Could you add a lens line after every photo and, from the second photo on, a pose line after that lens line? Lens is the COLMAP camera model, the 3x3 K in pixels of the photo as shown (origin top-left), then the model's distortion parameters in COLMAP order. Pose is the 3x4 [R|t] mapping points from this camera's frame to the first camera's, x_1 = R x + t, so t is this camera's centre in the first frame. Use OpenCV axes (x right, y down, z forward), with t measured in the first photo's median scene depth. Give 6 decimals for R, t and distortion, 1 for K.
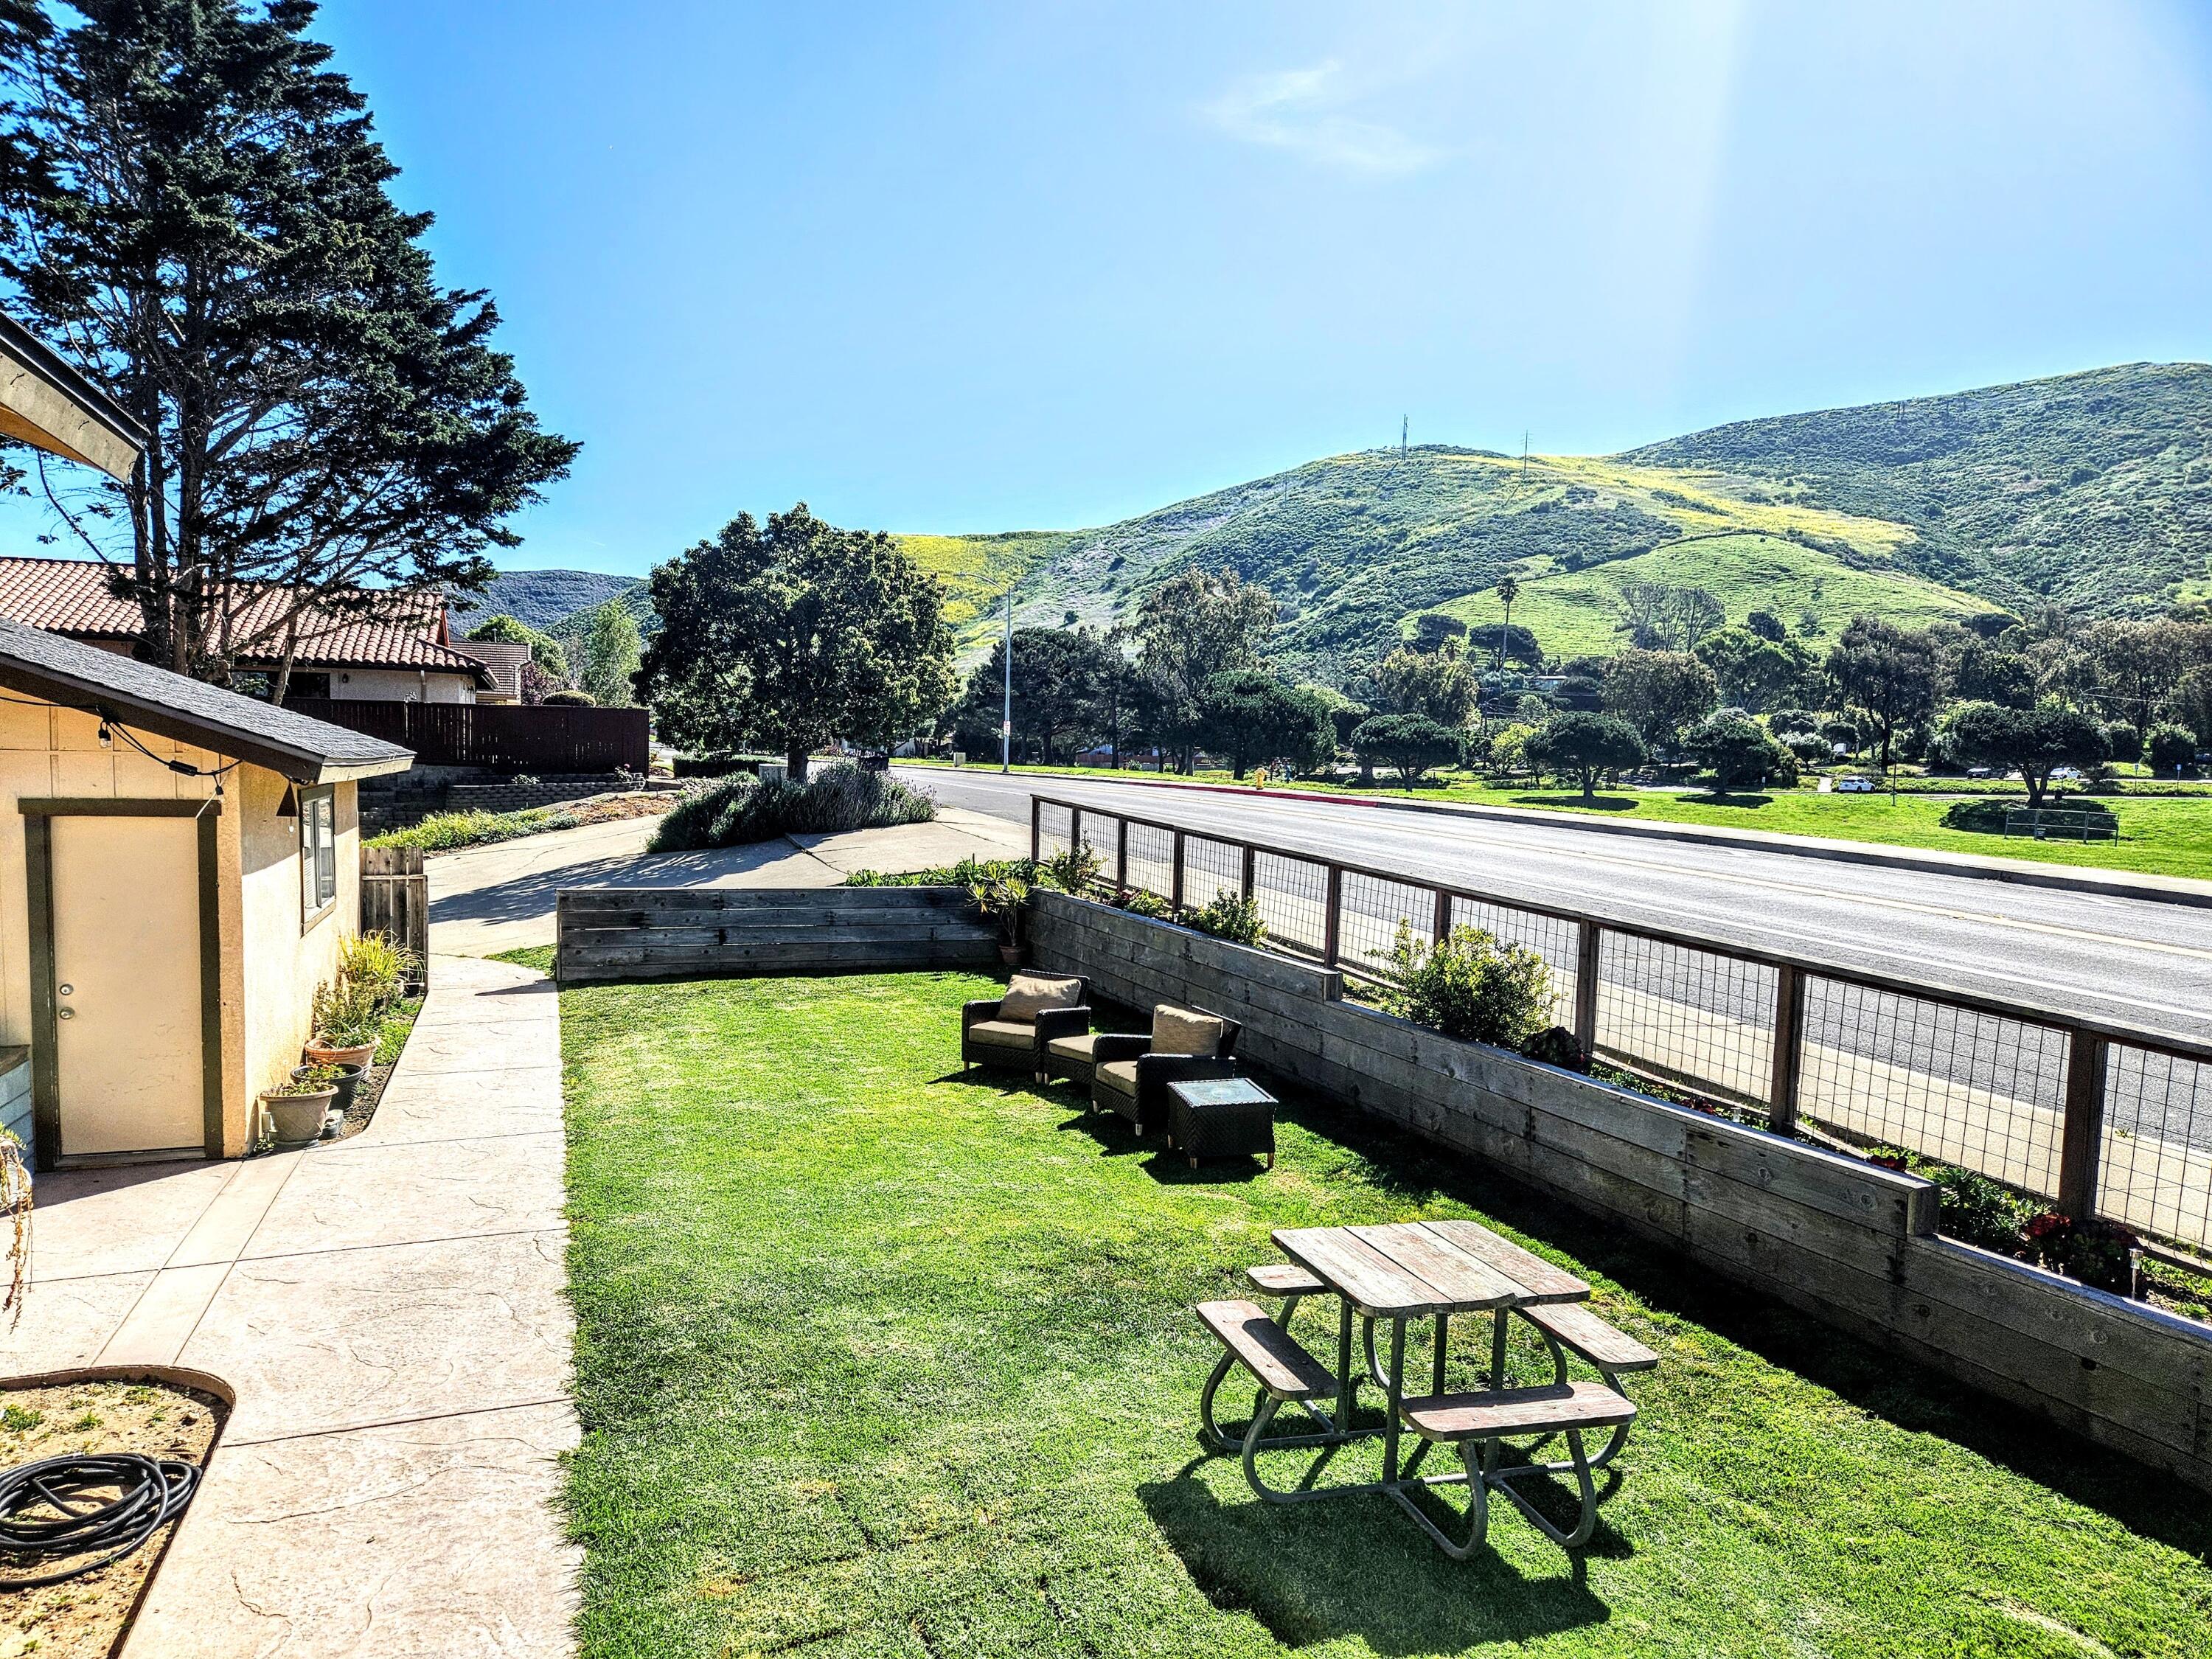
lens RADIAL K [[1472.1, 0, 1110.4], [0, 1472.1, 852.0], [0, 0, 1]] dist [0.063588, -0.046156]
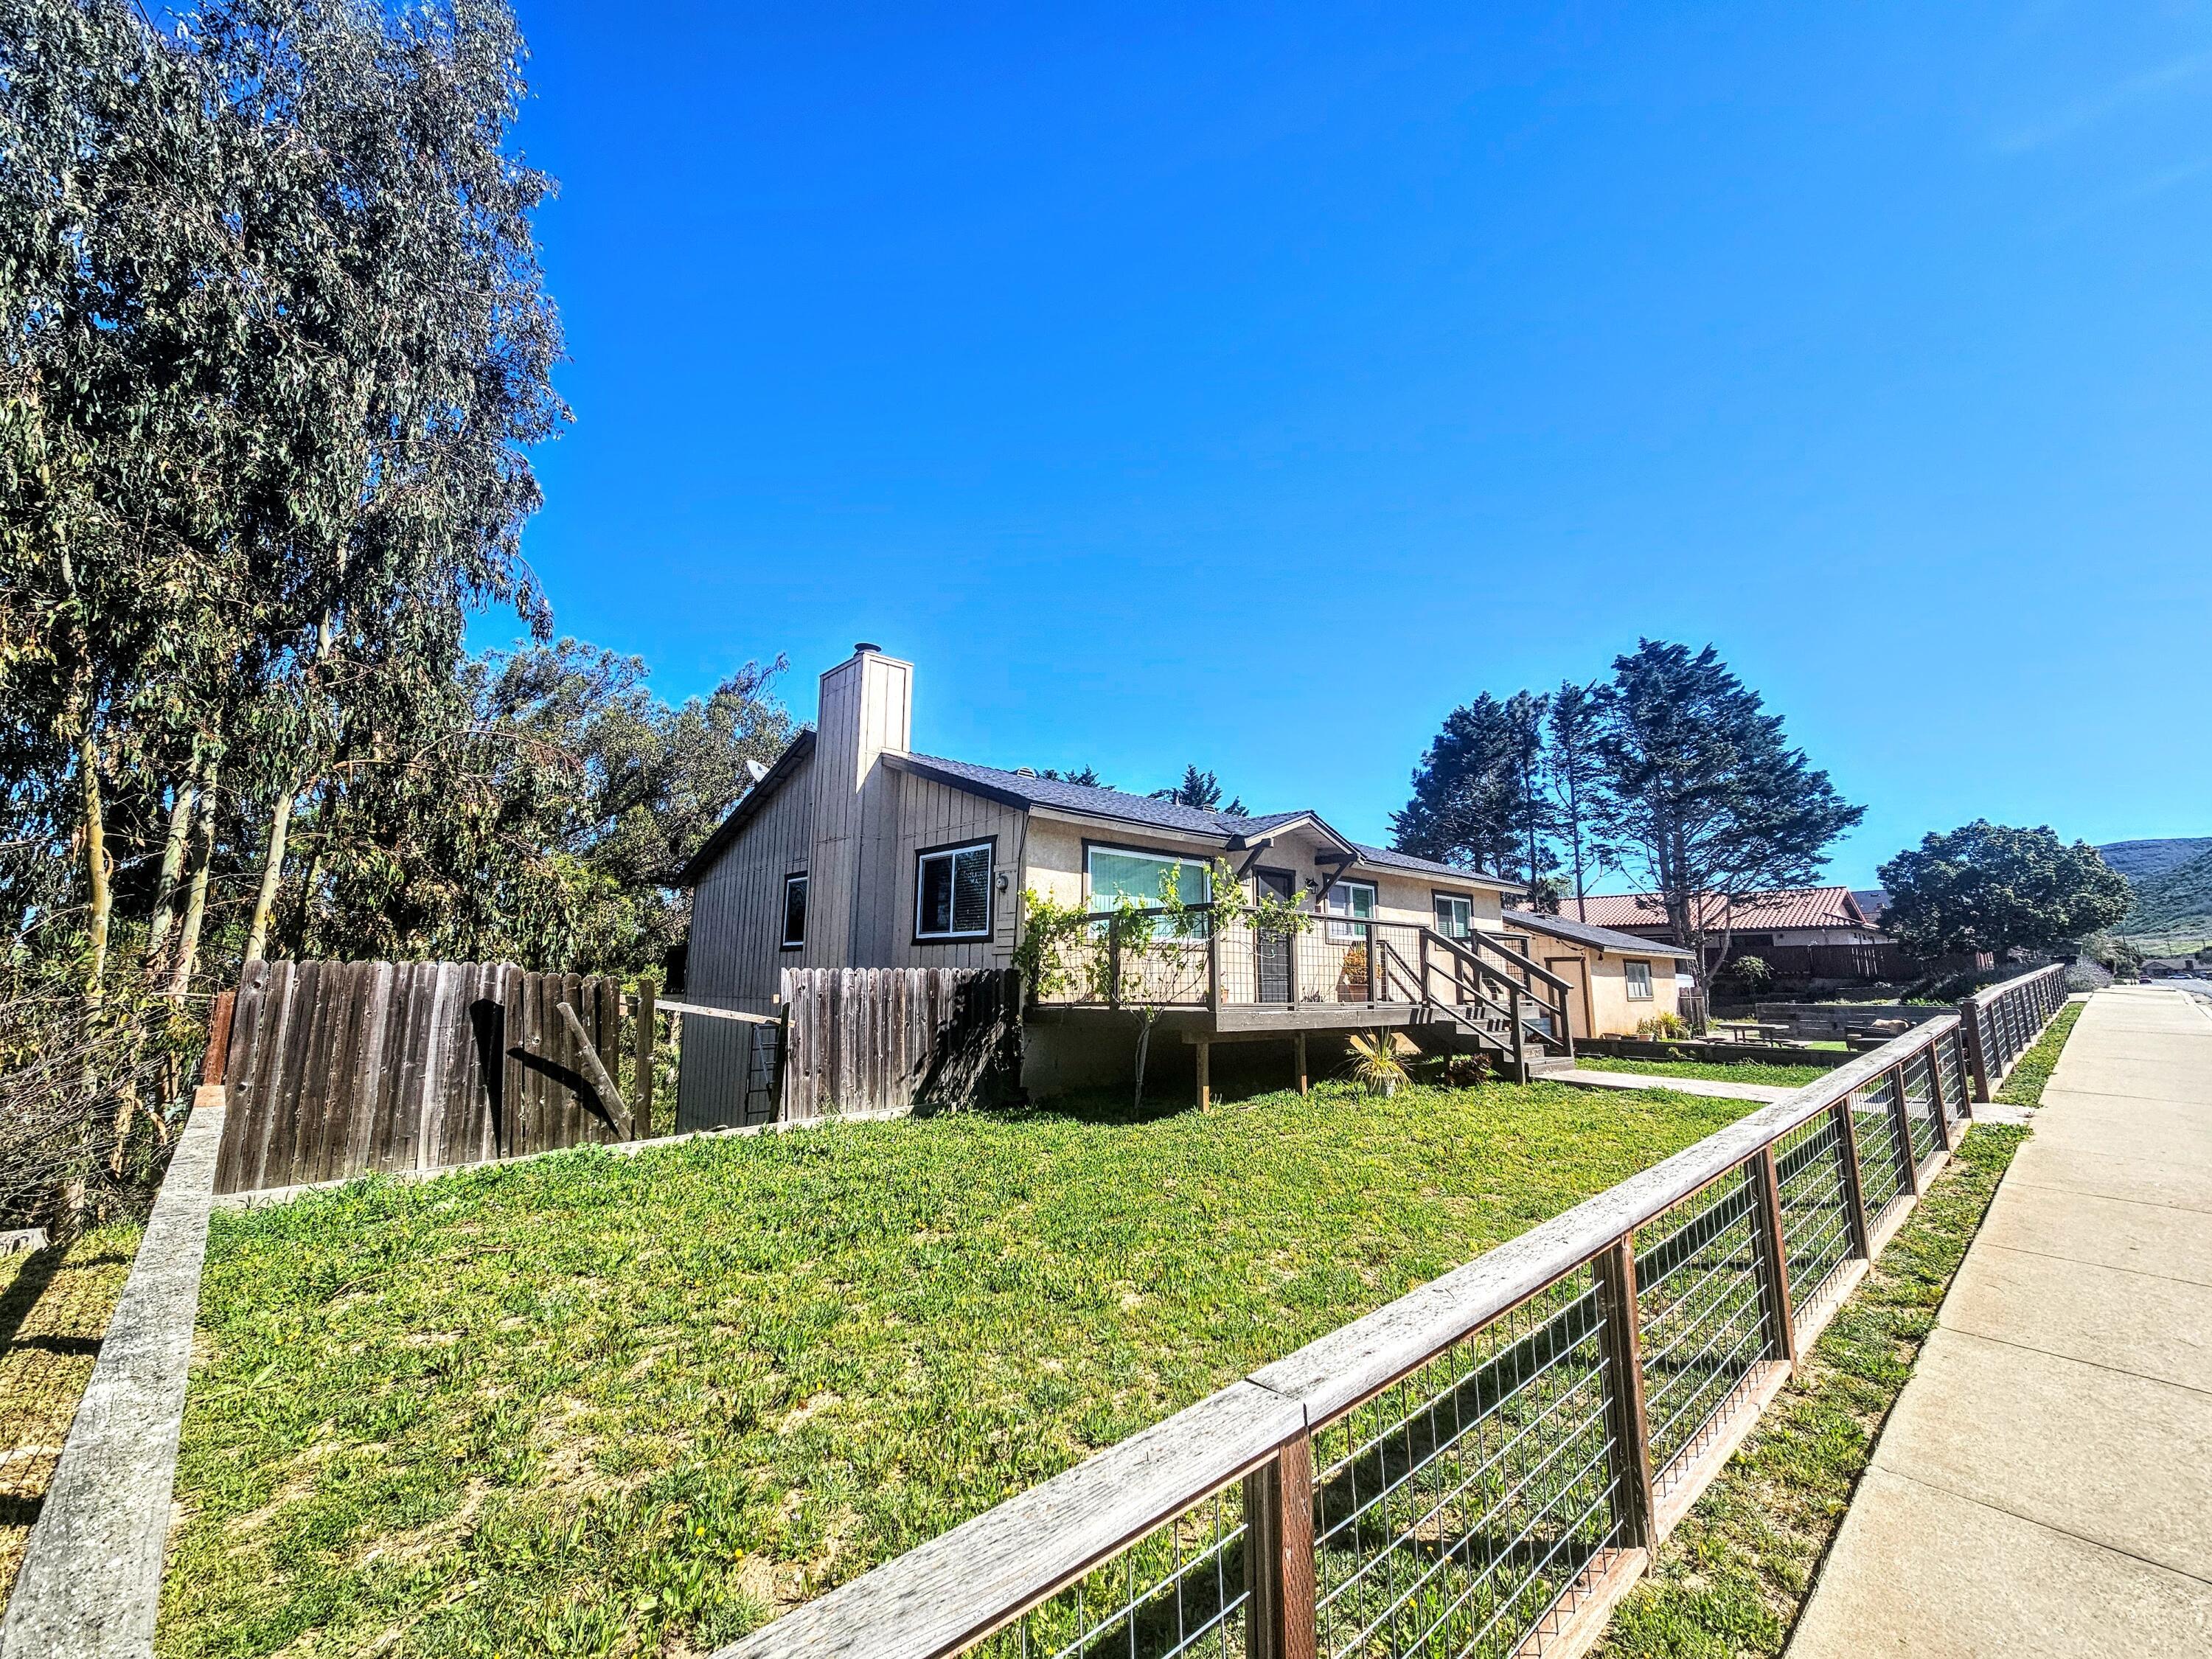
lens RADIAL K [[908.0, 0, 1097.8], [0, 908.0, 816.7], [0, 0, 1]] dist [0.000734, 0.000176]
pose [[0.346603, -0.193954, -0.917741, 0.404156], [-0.056872, 0.972244, -0.226952, 0.071470], [0.936286, 0.130856, 0.325953, -0.349564]]
